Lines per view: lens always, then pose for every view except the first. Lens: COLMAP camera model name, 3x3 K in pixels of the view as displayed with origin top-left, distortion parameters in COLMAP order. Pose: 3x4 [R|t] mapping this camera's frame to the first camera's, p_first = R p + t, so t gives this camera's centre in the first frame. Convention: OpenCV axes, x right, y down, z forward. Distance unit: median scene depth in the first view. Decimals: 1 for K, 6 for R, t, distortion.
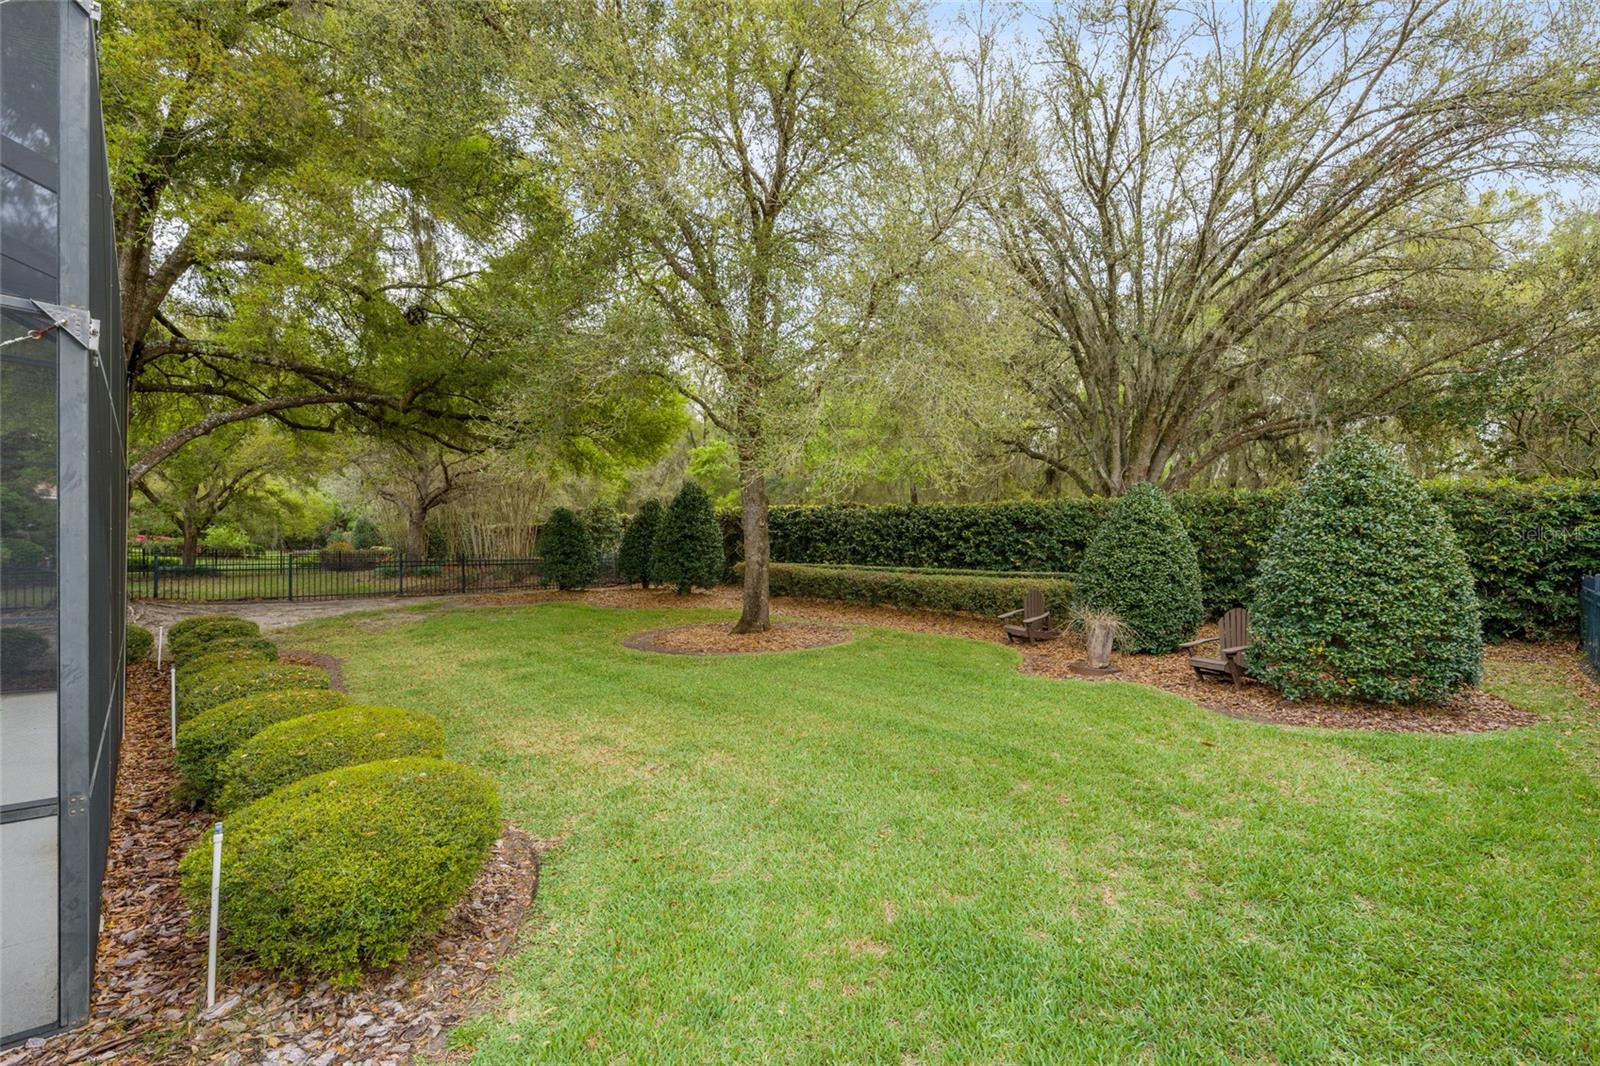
lens RADIAL K [[723.9, 0, 804.9], [0, 723.9, 546.4], [0, 0, 1]] dist [-0.001828, -0.000083]
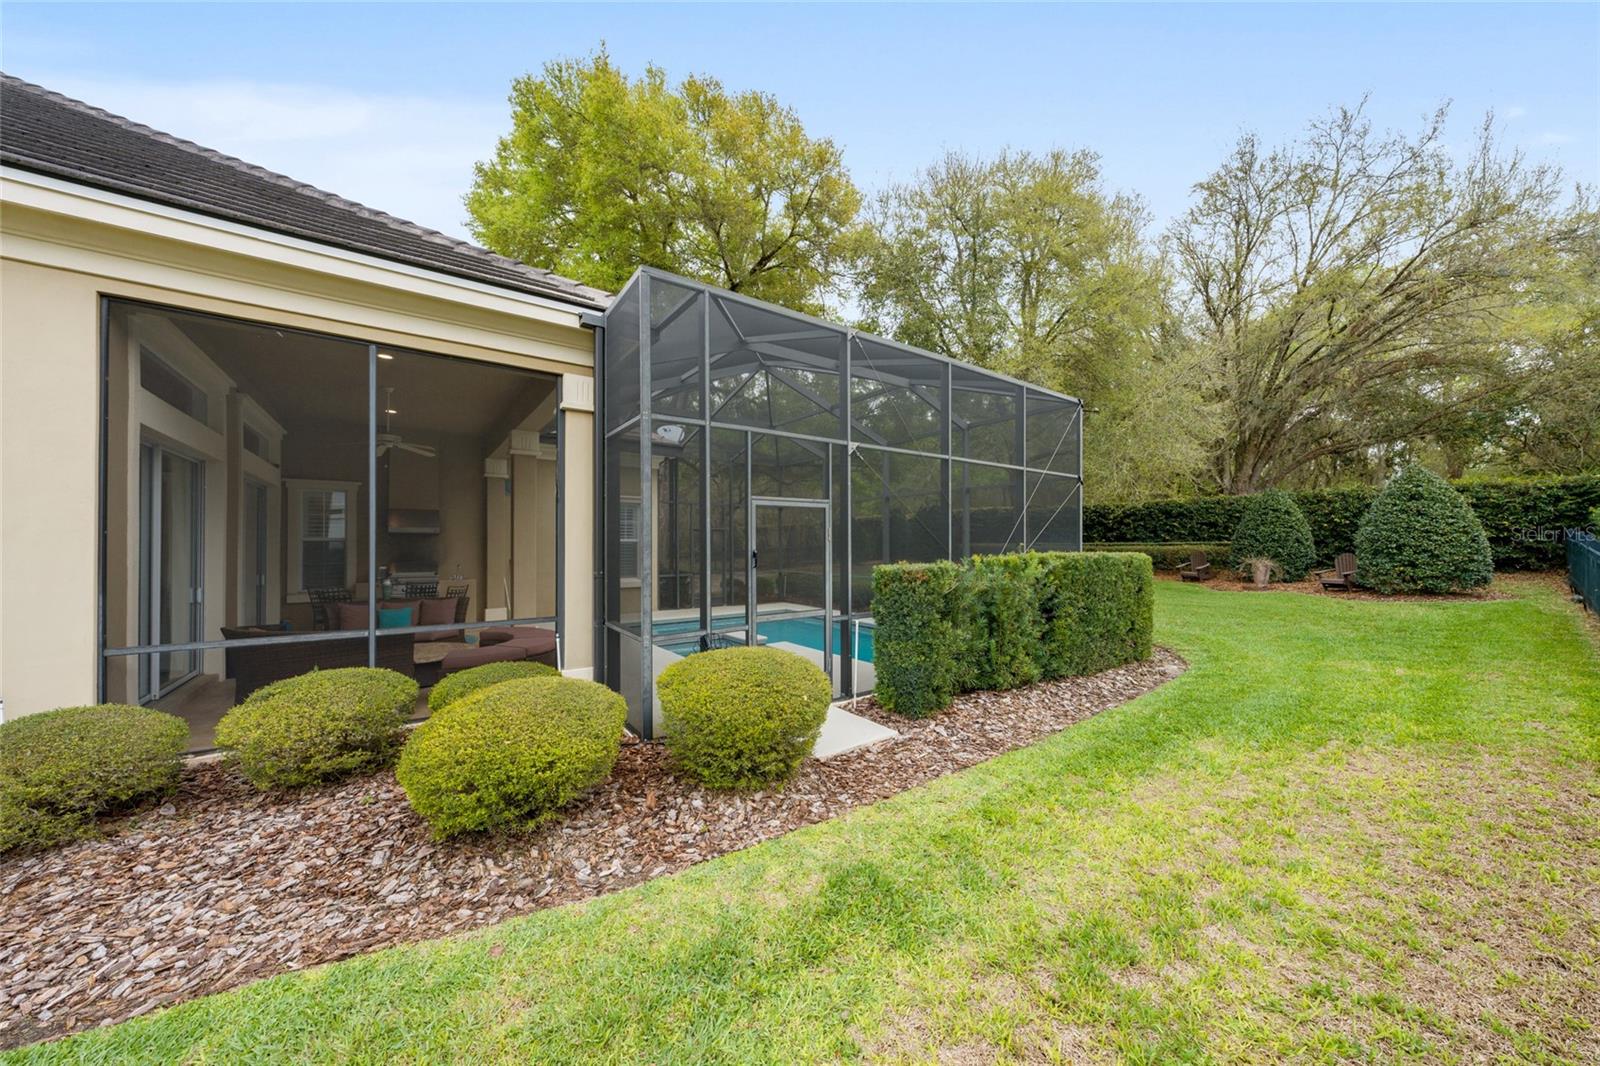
lens RADIAL K [[542.8, 0, 811.4], [0, 542.8, 526.7], [0, 0, 1]] dist [-0.000084, -0.000160]
pose [[0.985435, -0.036258, -0.166140, -0.470396], [0.033085, 0.999214, -0.021825, -0.001708], [0.166800, 0.016011, 0.985861, -0.558279]]
